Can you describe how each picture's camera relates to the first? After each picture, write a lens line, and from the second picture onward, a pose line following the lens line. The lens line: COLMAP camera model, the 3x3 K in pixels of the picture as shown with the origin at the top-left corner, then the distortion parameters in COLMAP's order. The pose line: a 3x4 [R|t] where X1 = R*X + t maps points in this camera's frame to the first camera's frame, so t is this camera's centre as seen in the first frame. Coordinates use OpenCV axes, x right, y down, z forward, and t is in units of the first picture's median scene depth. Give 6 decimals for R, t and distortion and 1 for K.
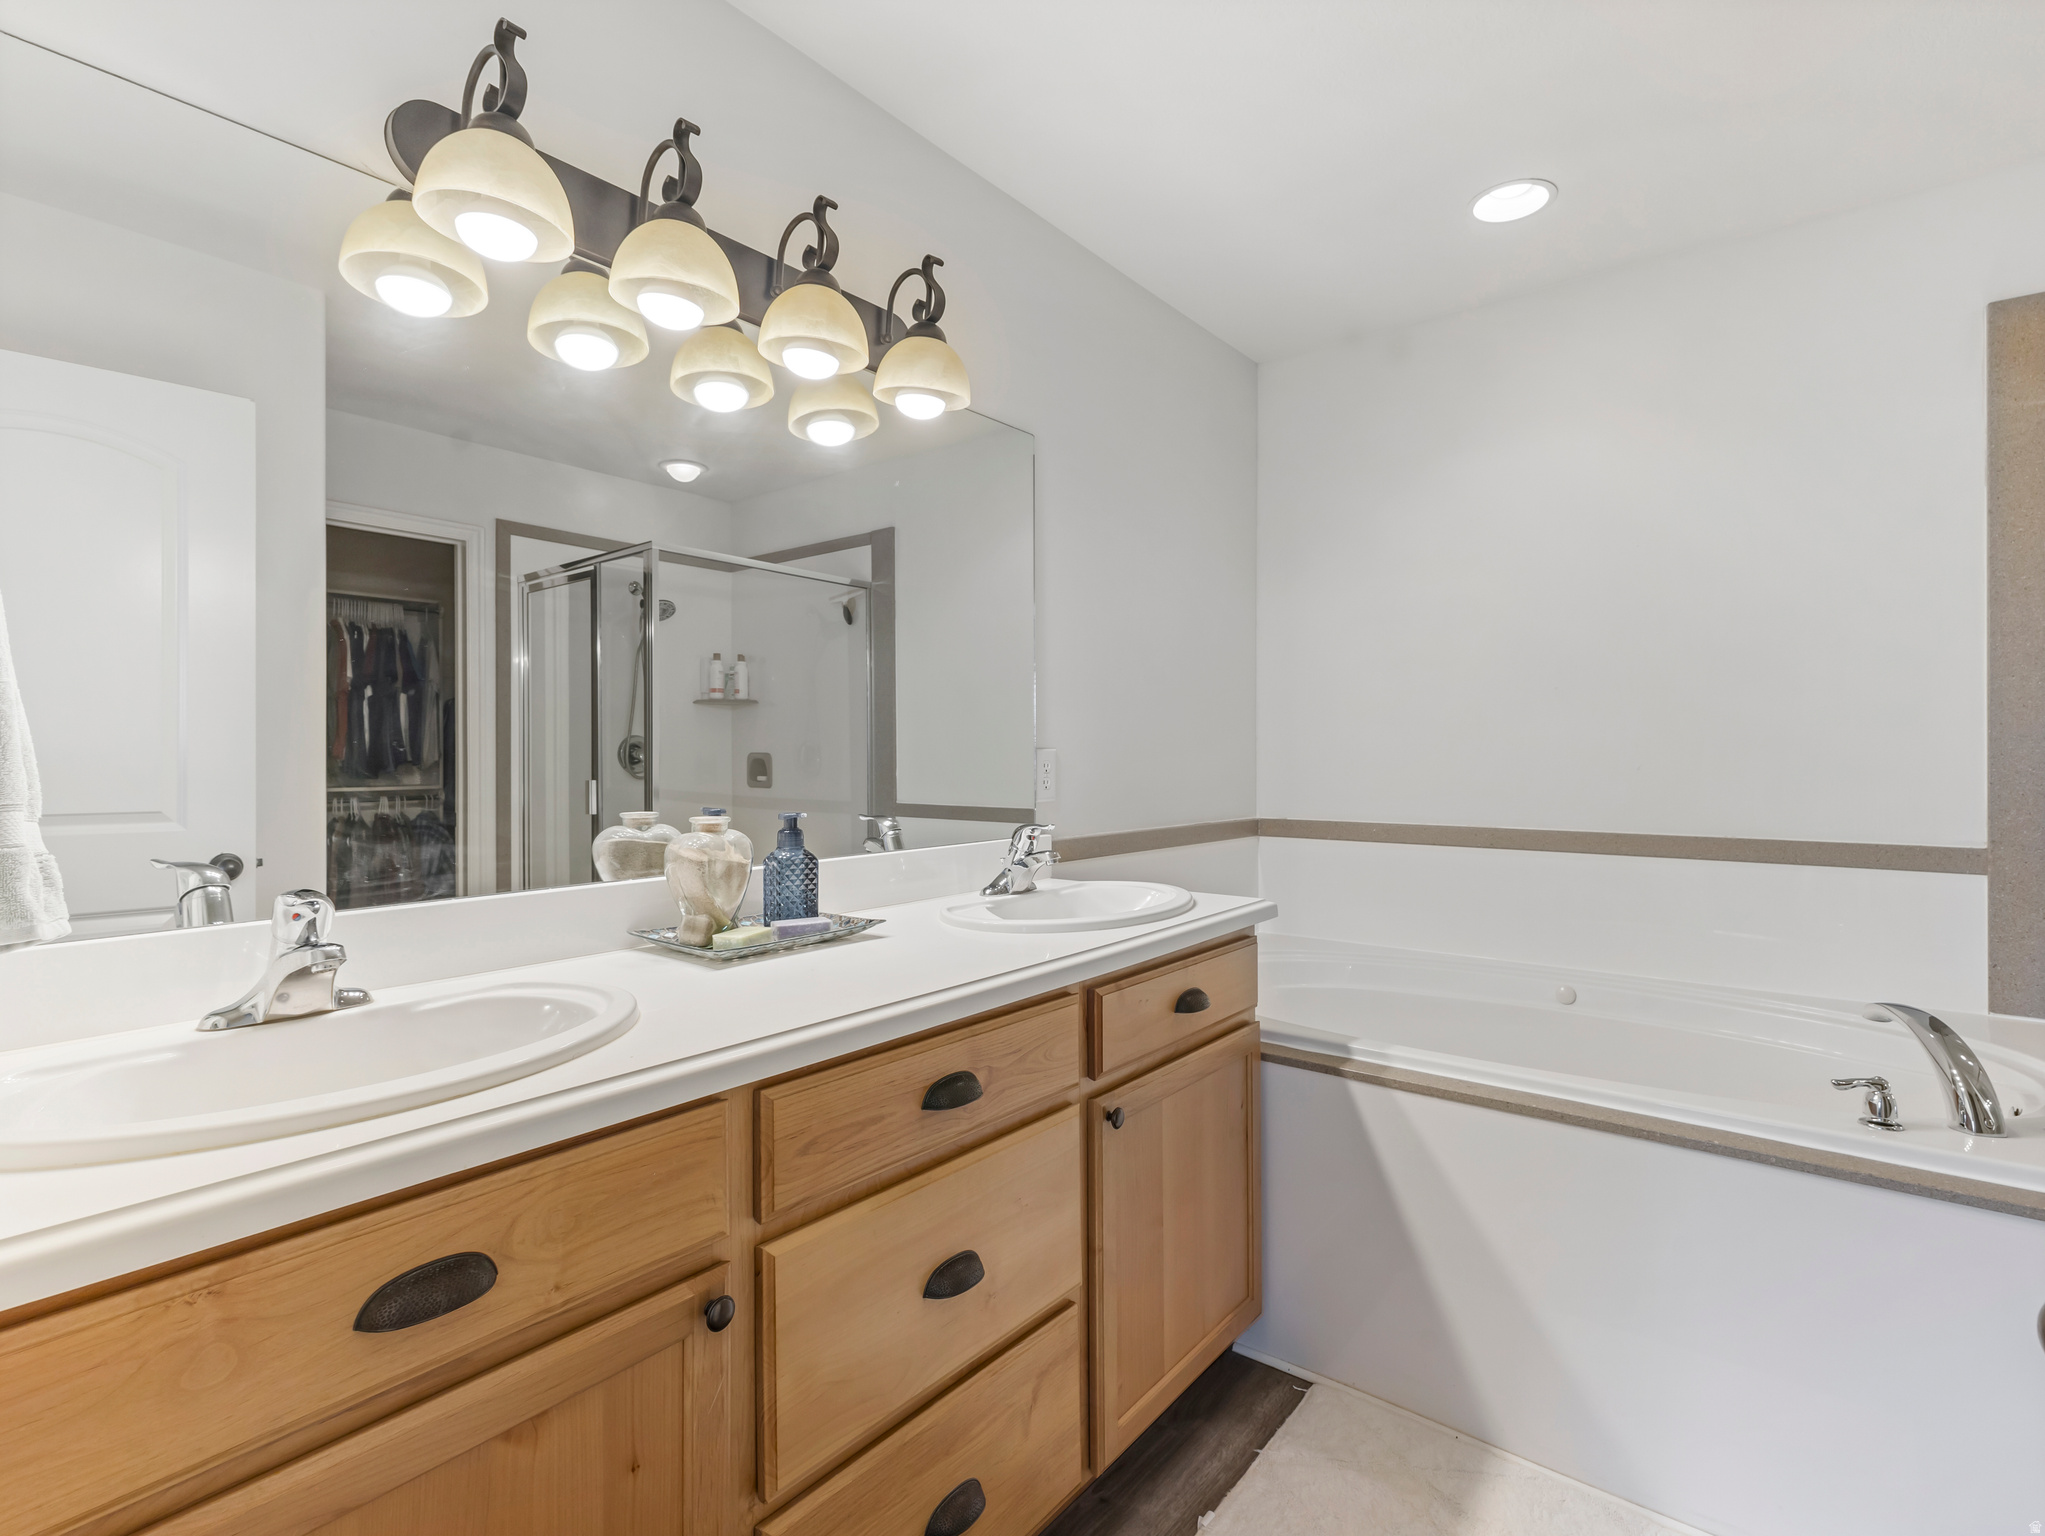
lens RADIAL K [[1000.6, 0, 1023.3], [0, 1000.6, 760.8], [0, 0, 1]] dist [0.006967, -0.000350]
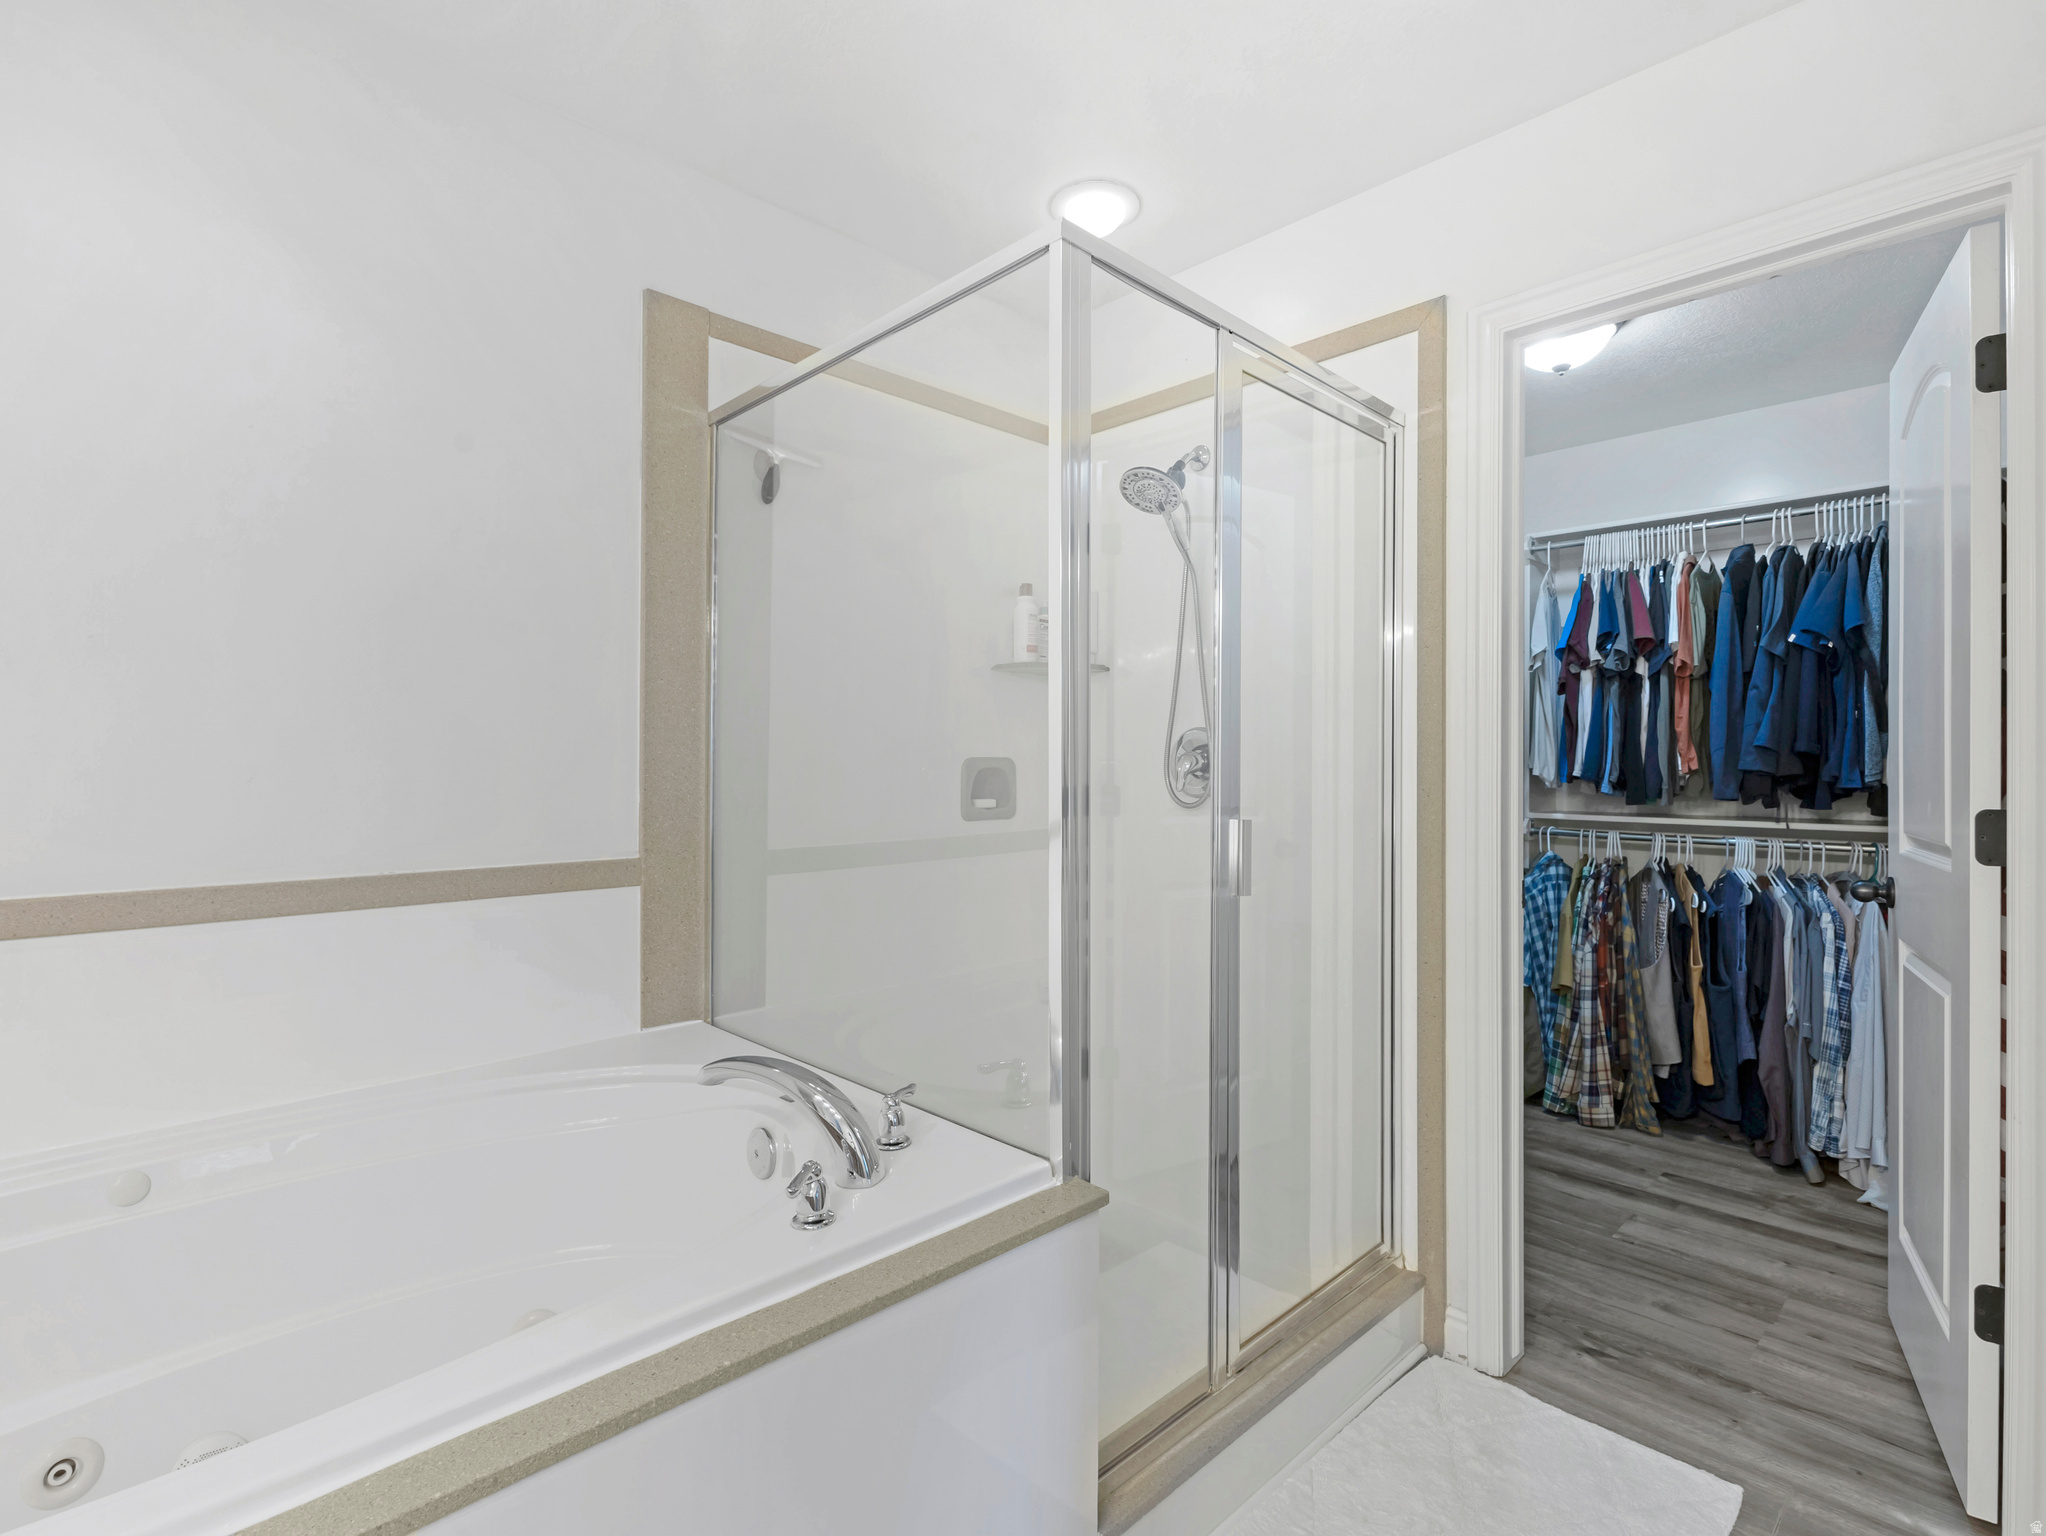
lens RADIAL K [[1001.1, 0, 1024.2], [0, 1001.1, 765.2], [0, 0, 1]] dist [0.006967, -0.000350]
pose [[0.117886, -0.001772, 0.993026, 0.053175], [0.006944, 0.999975, 0.000961, 0.000516], [-0.993003, 0.006782, 0.117896, 0.524756]]
